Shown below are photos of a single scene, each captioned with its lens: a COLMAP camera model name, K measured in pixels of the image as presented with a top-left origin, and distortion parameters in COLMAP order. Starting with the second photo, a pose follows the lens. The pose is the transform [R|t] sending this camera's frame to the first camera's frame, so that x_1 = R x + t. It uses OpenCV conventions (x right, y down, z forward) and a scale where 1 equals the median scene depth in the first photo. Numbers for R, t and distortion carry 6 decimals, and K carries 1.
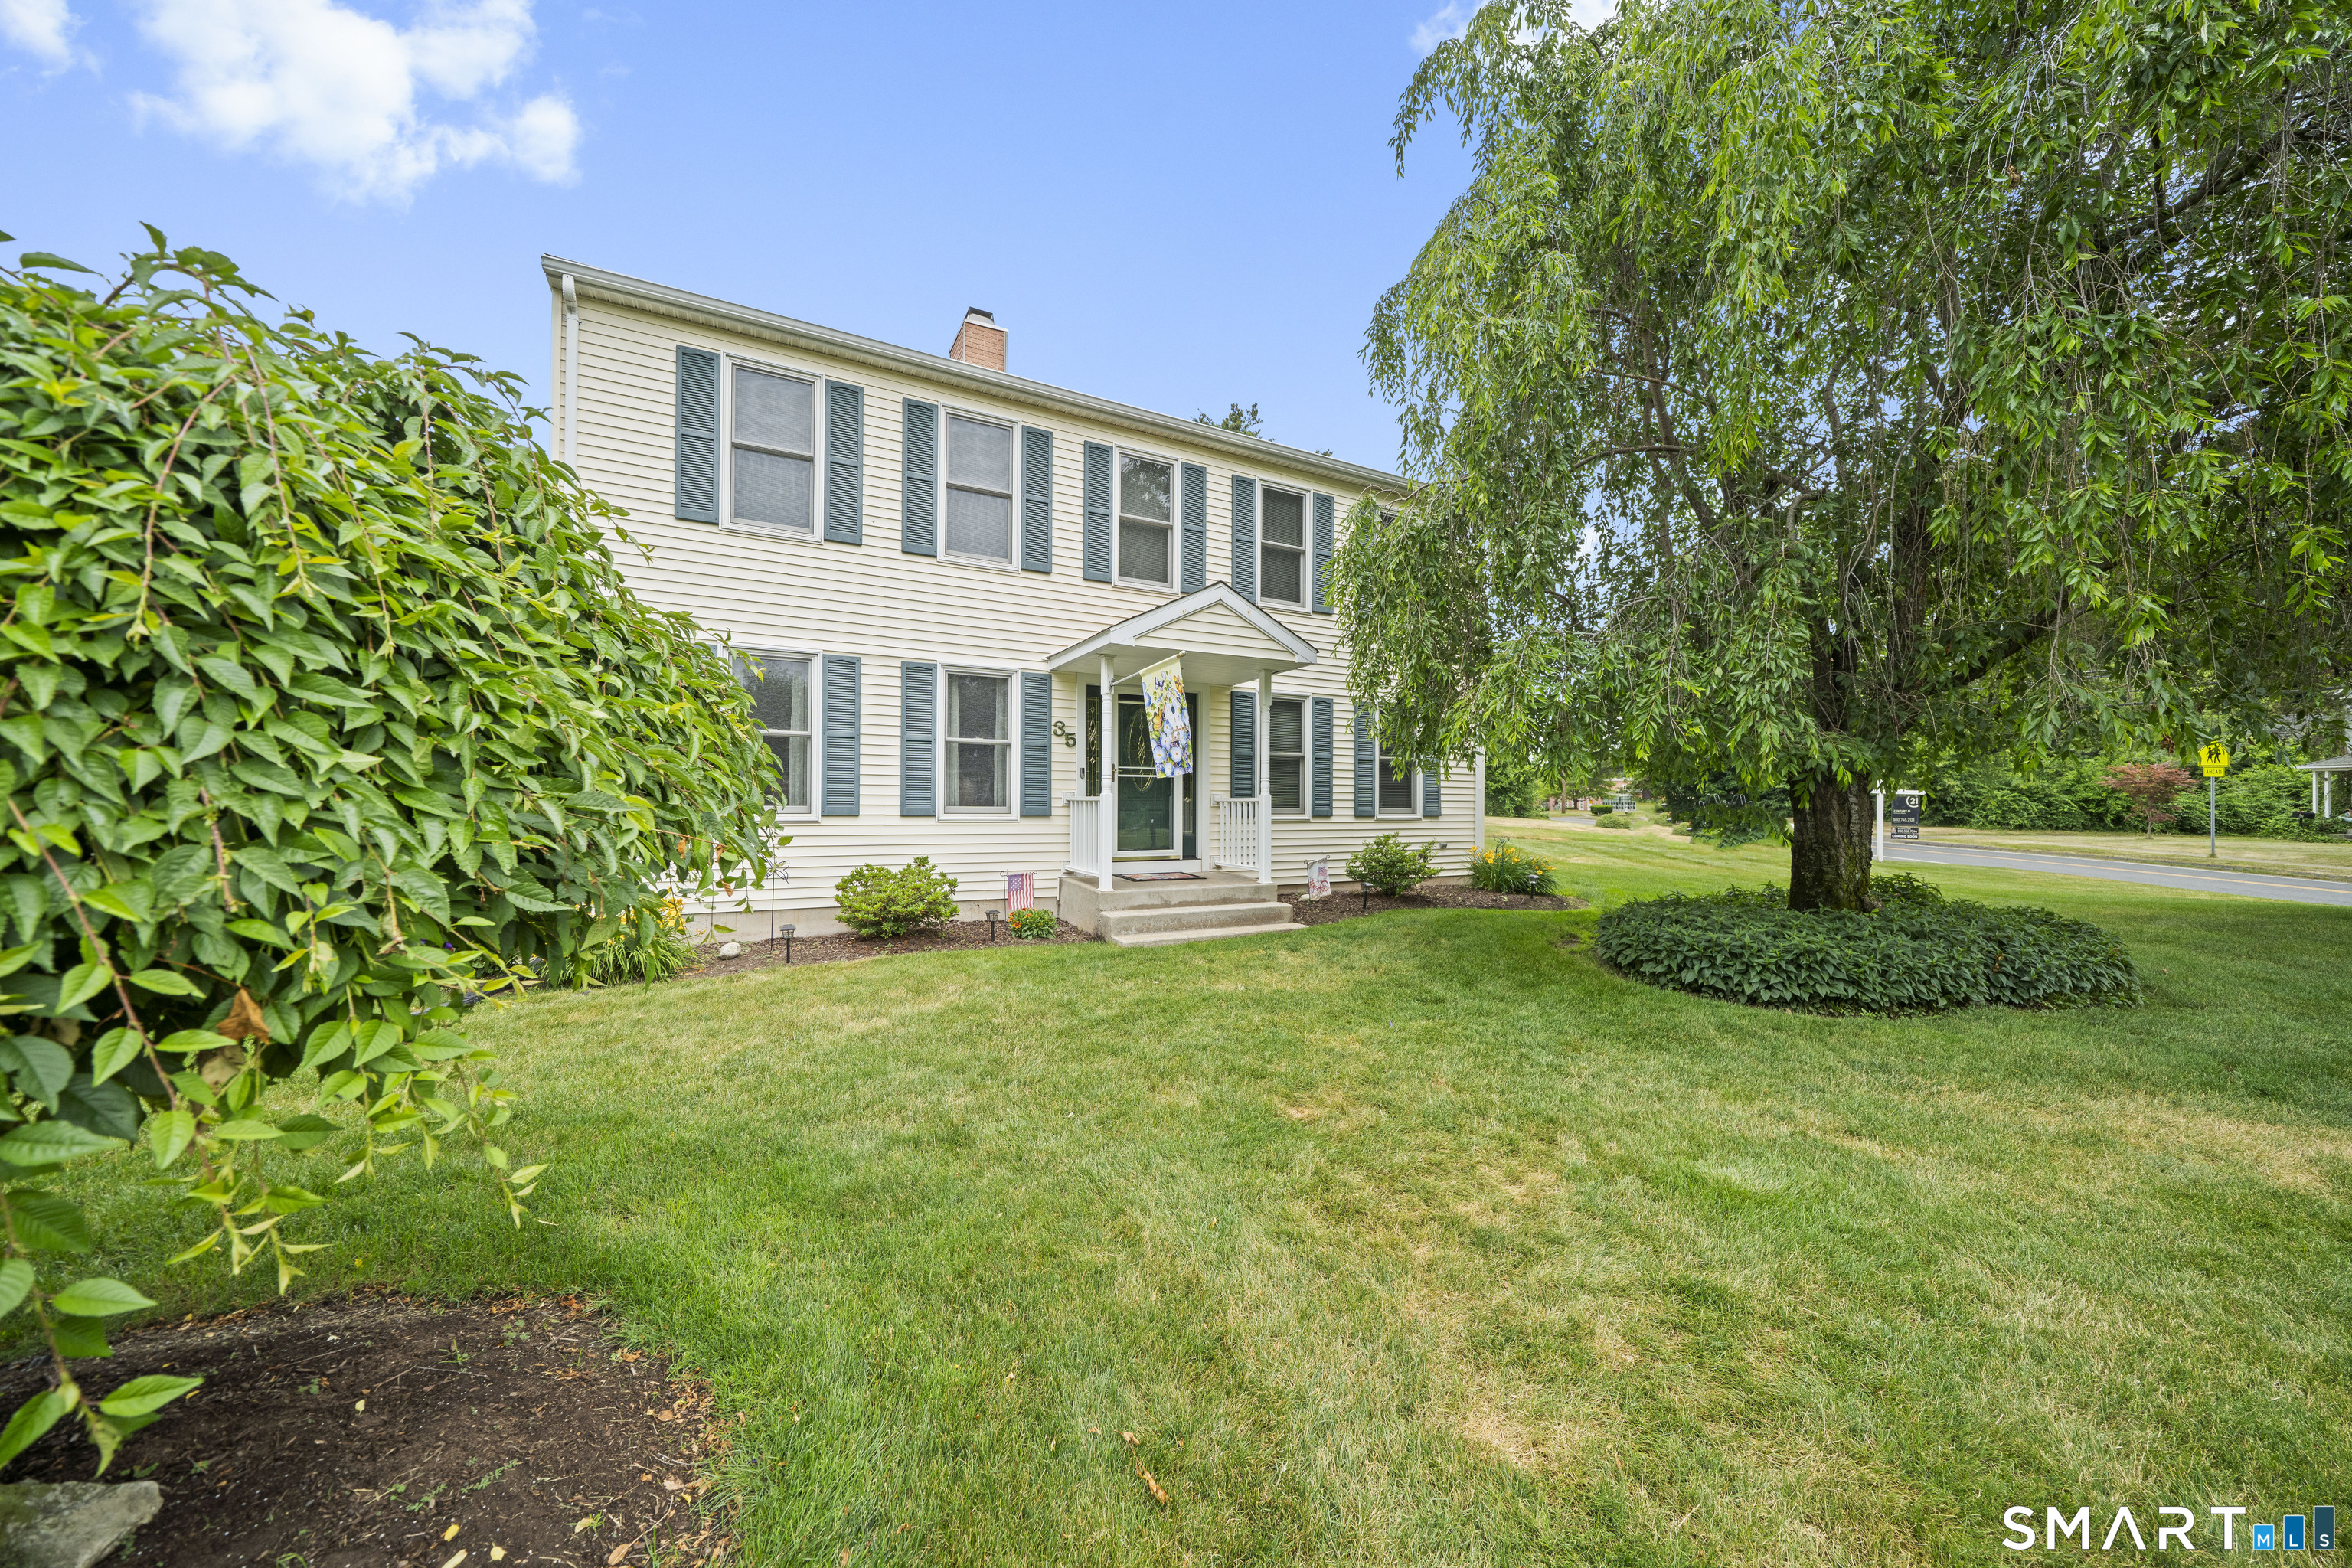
lens RADIAL K [[741.1, 0, 1132.1], [0, 741.1, 814.7], [0, 0, 1]] dist [-0.002267, -0.000031]
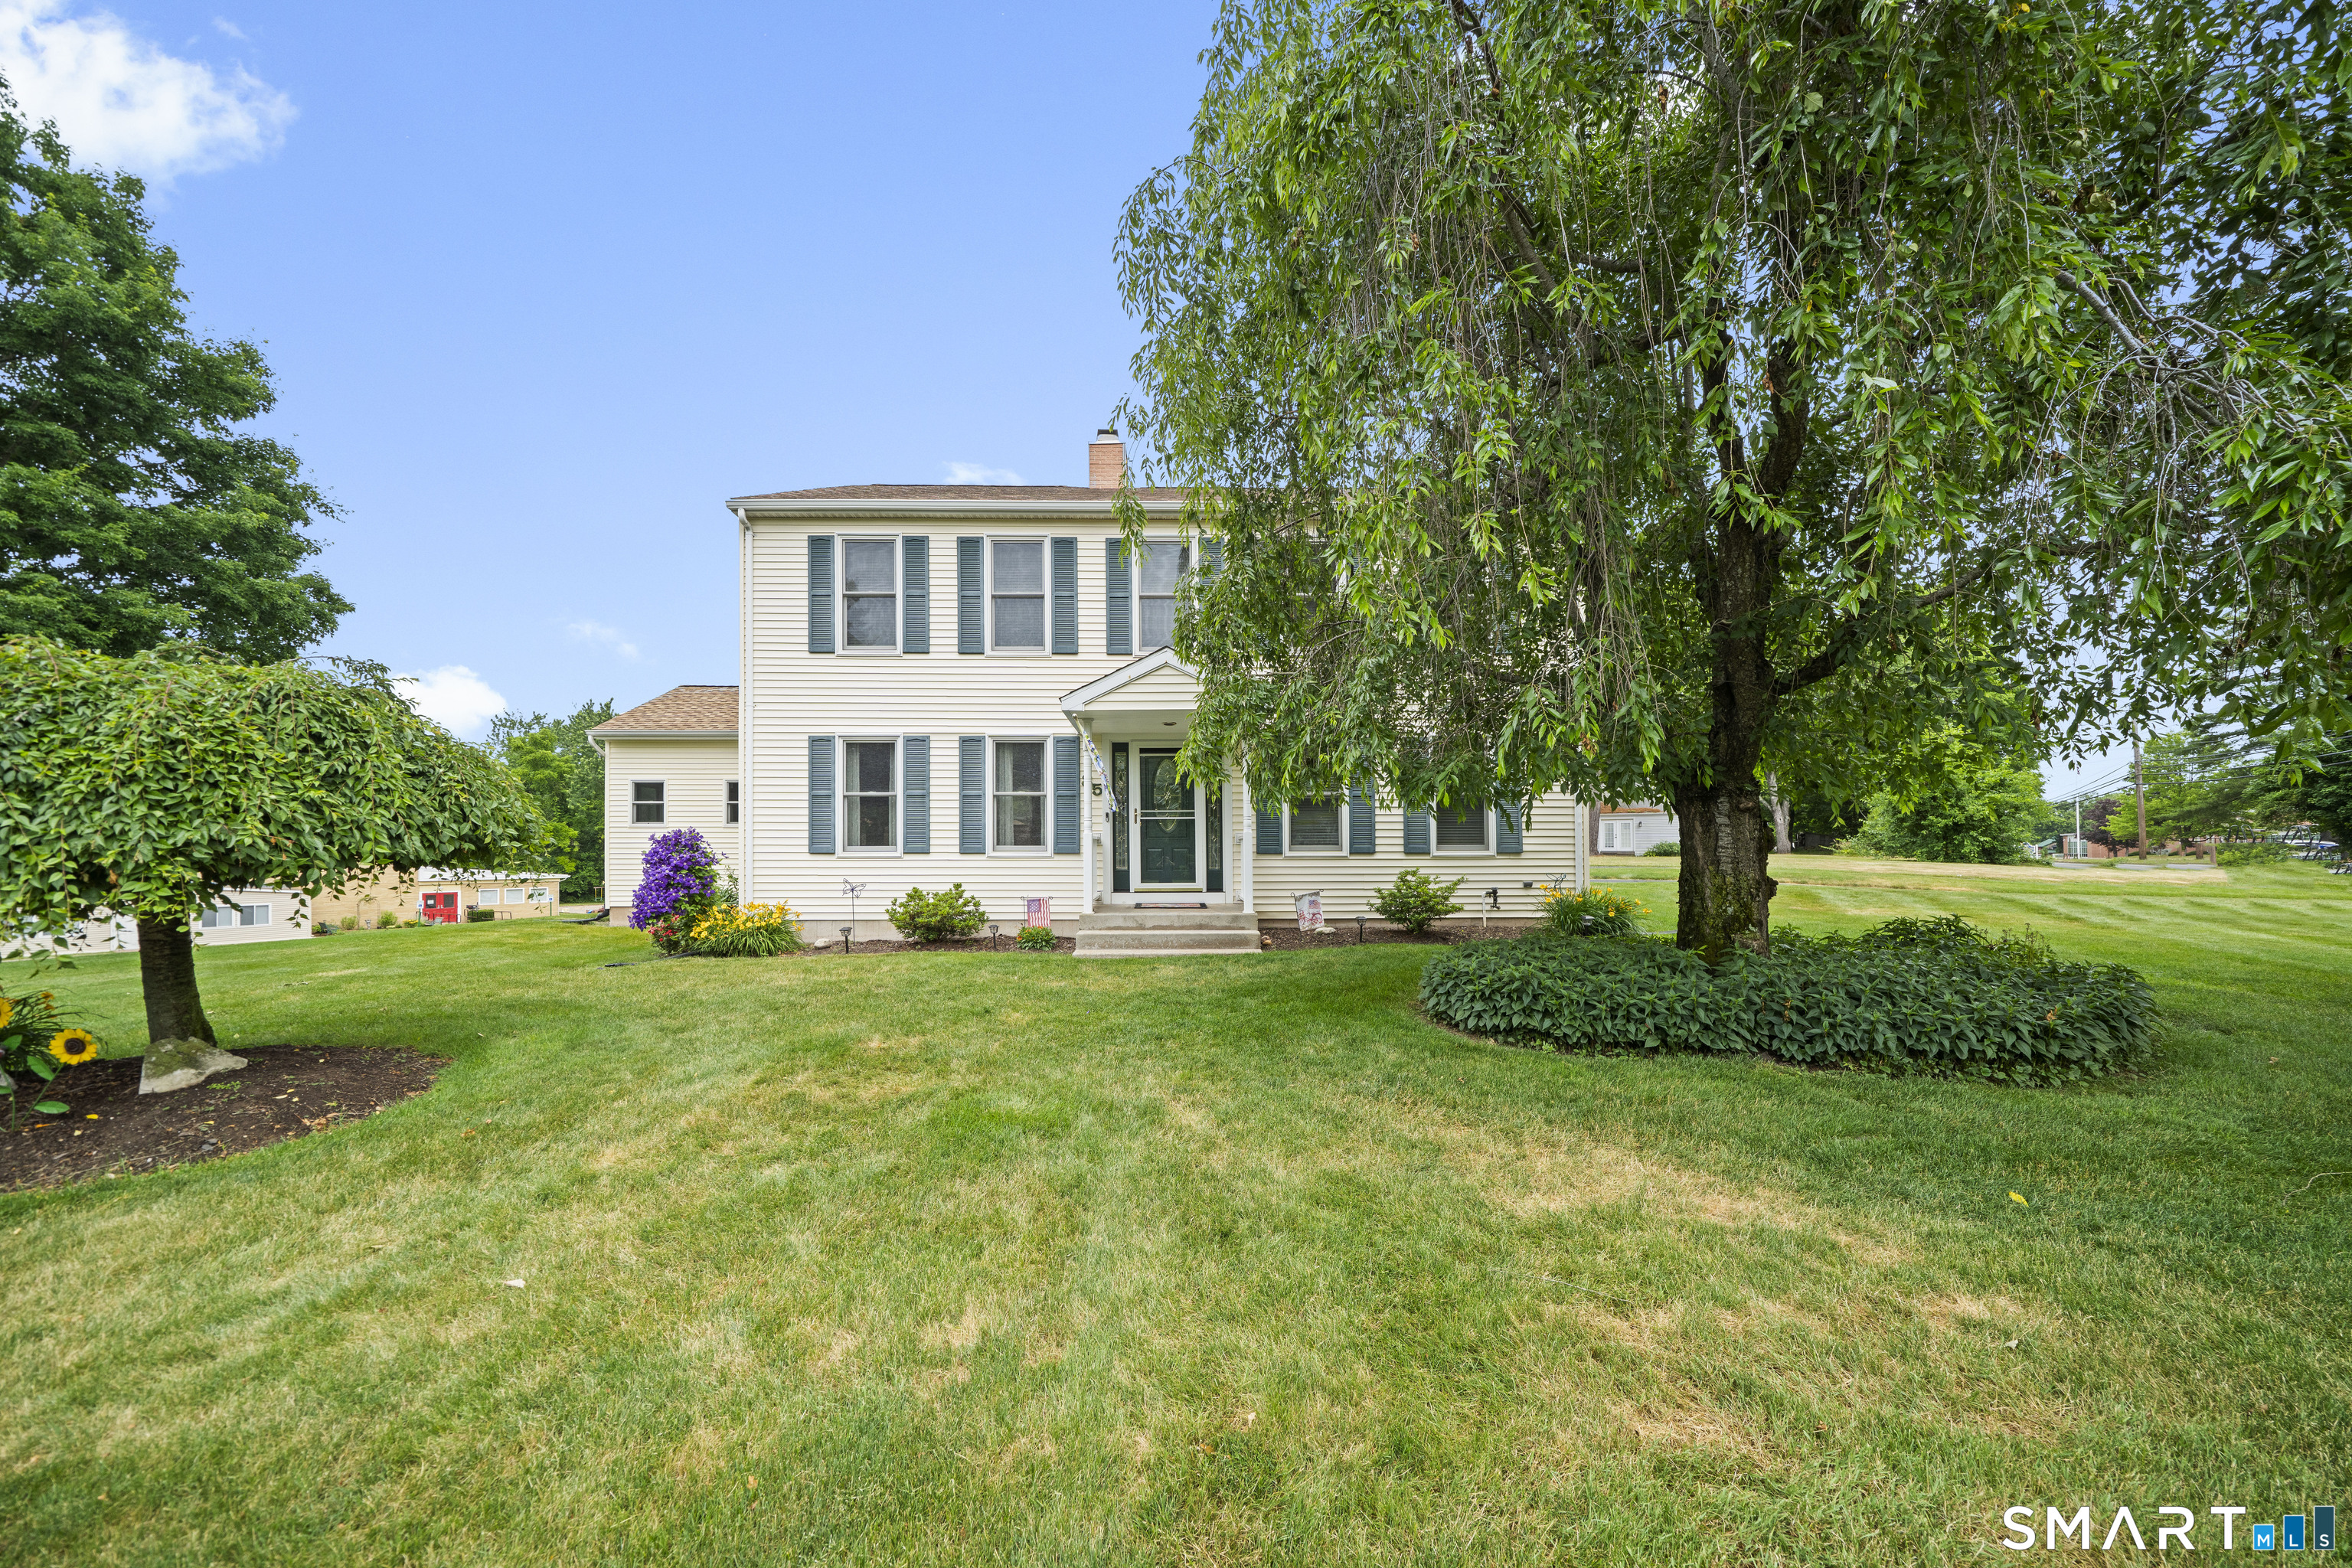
lens RADIAL K [[741.1, 0, 1216.0], [0, 741.1, 865.4], [0, 0, 1]] dist [-0.002267, -0.000031]
pose [[0.913465, -0.001376, -0.406916, 0.597653], [0.001780, 0.999998, 0.000616, 0.022271], [0.406914, -0.001287, 0.913466, -0.020186]]
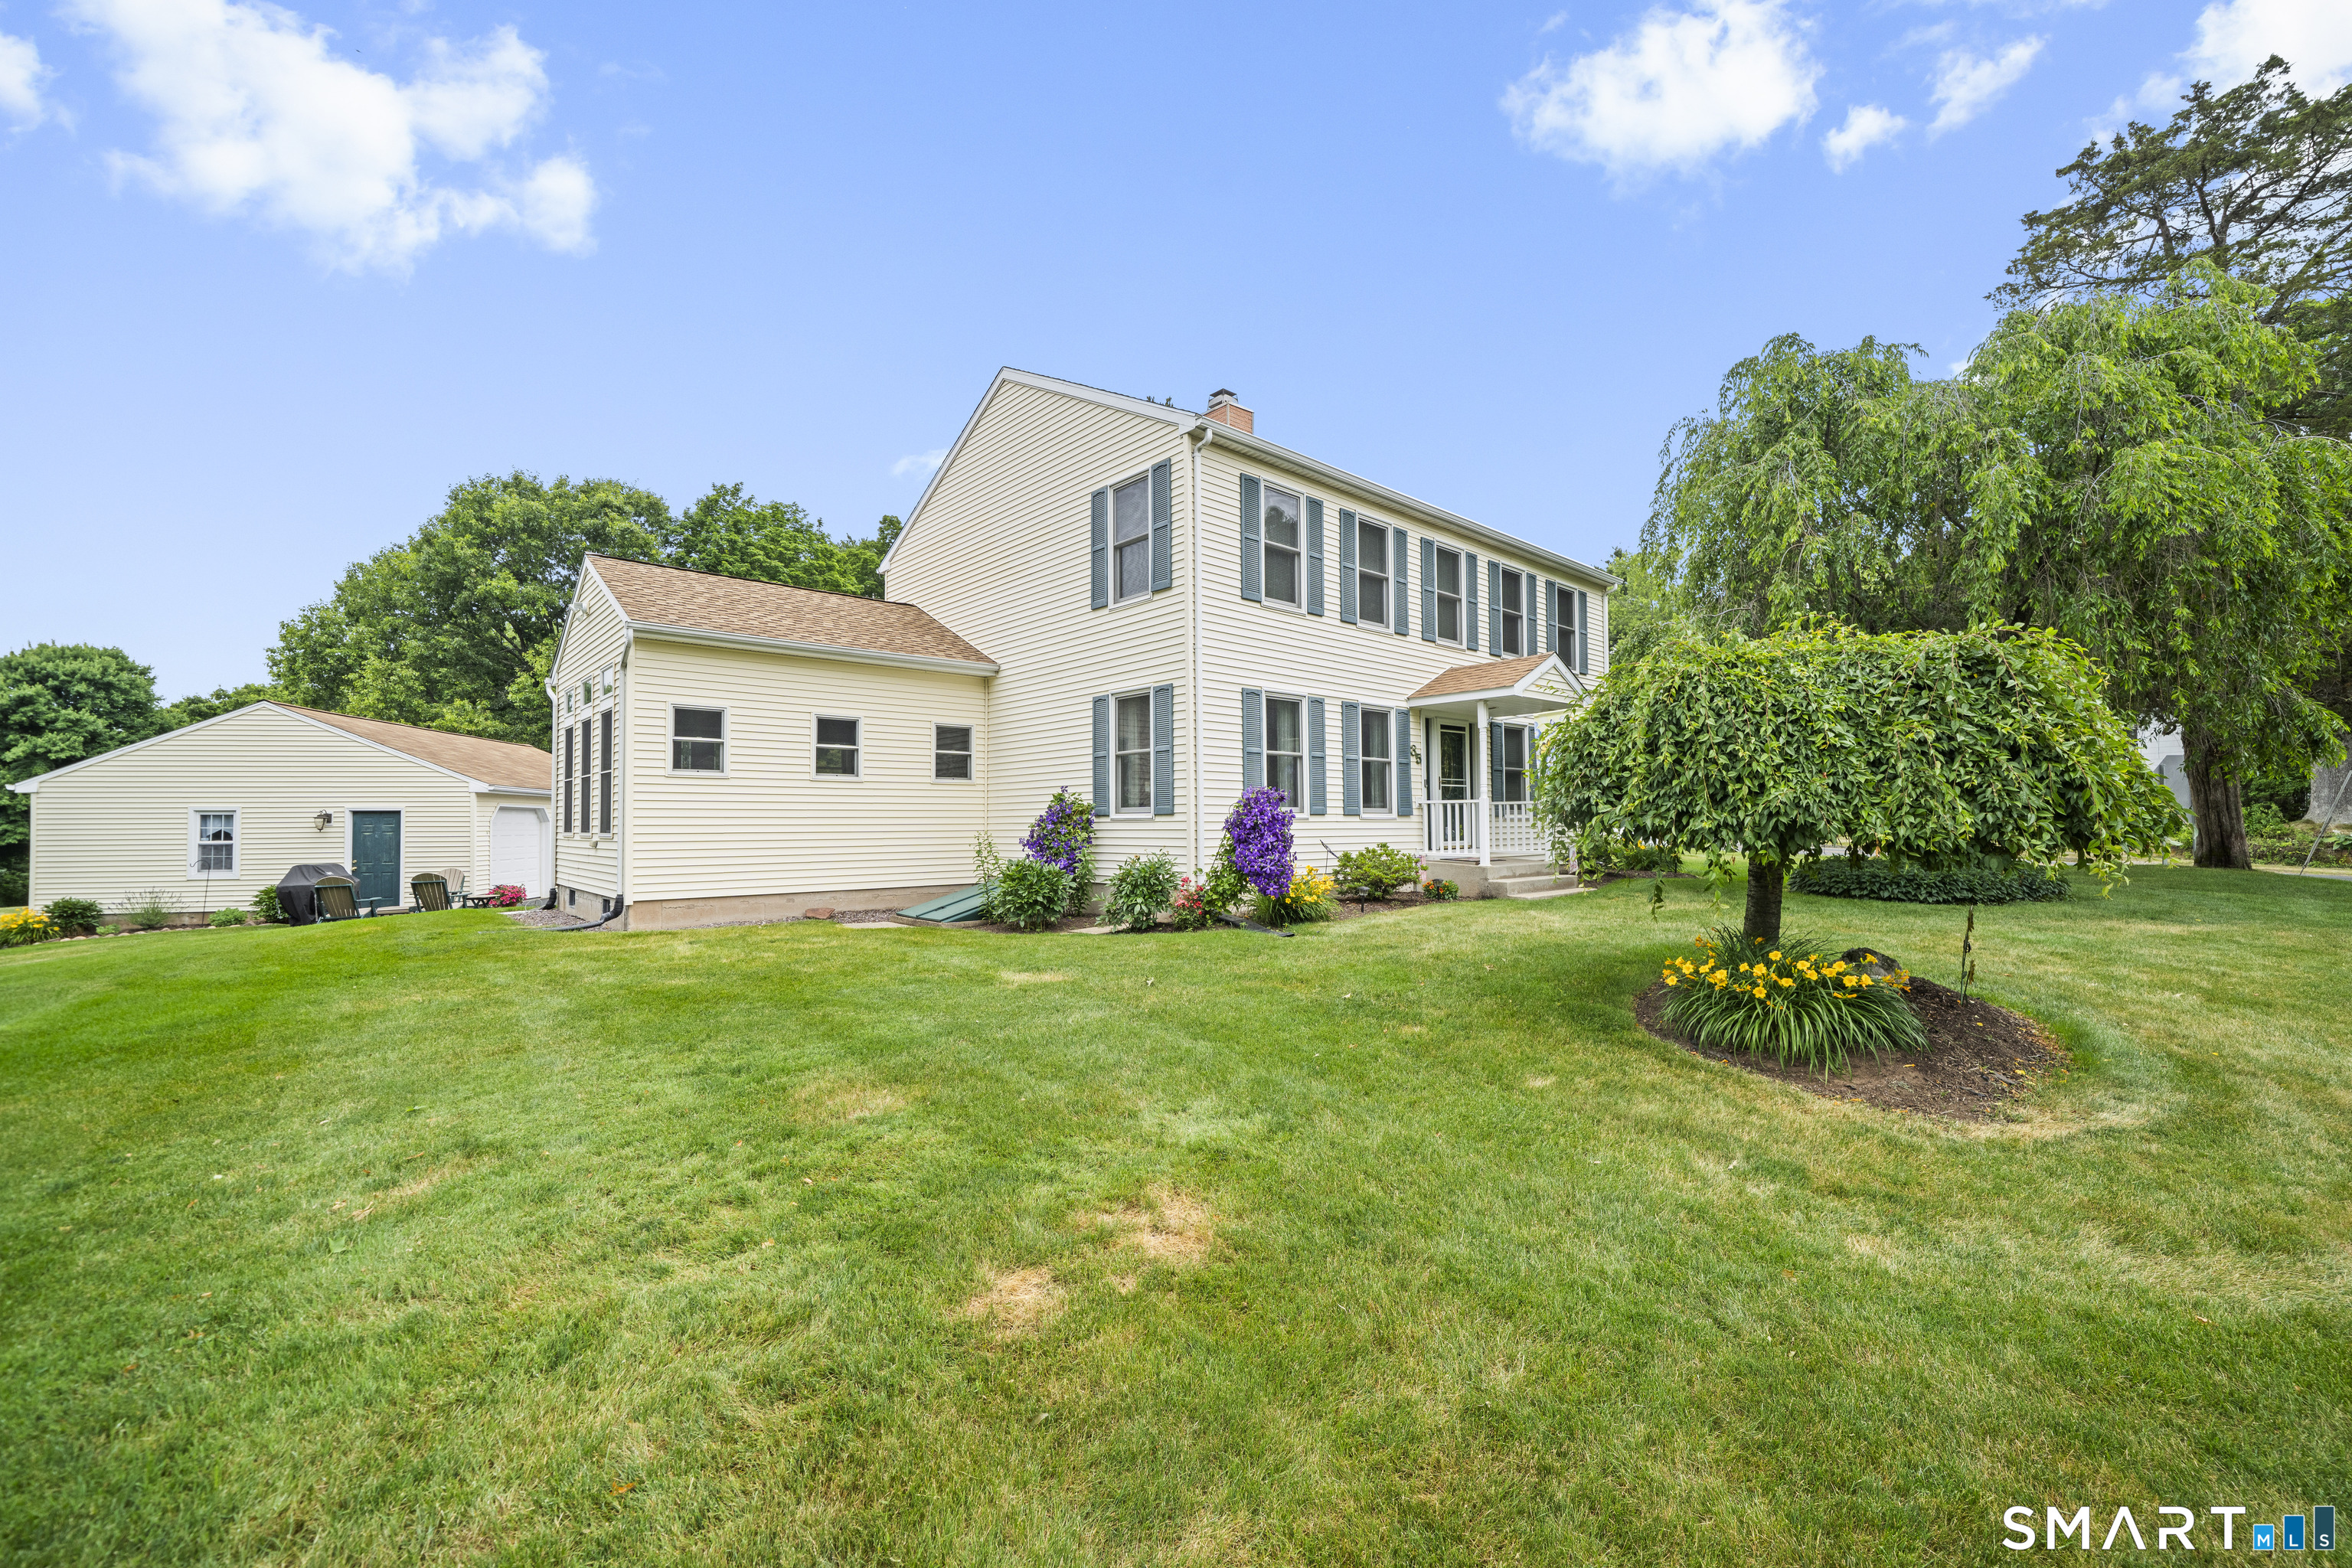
lens RADIAL K [[903.7, 0, 1182.0], [0, 903.7, 783.6], [0, 0, 1]] dist [-0.000557, -0.000585]
pose [[0.958880, 0.000149, 0.283812, -0.979127], [0.009800, 0.999386, -0.033634, -0.005960], [-0.283643, 0.035032, 0.958290, -0.447243]]
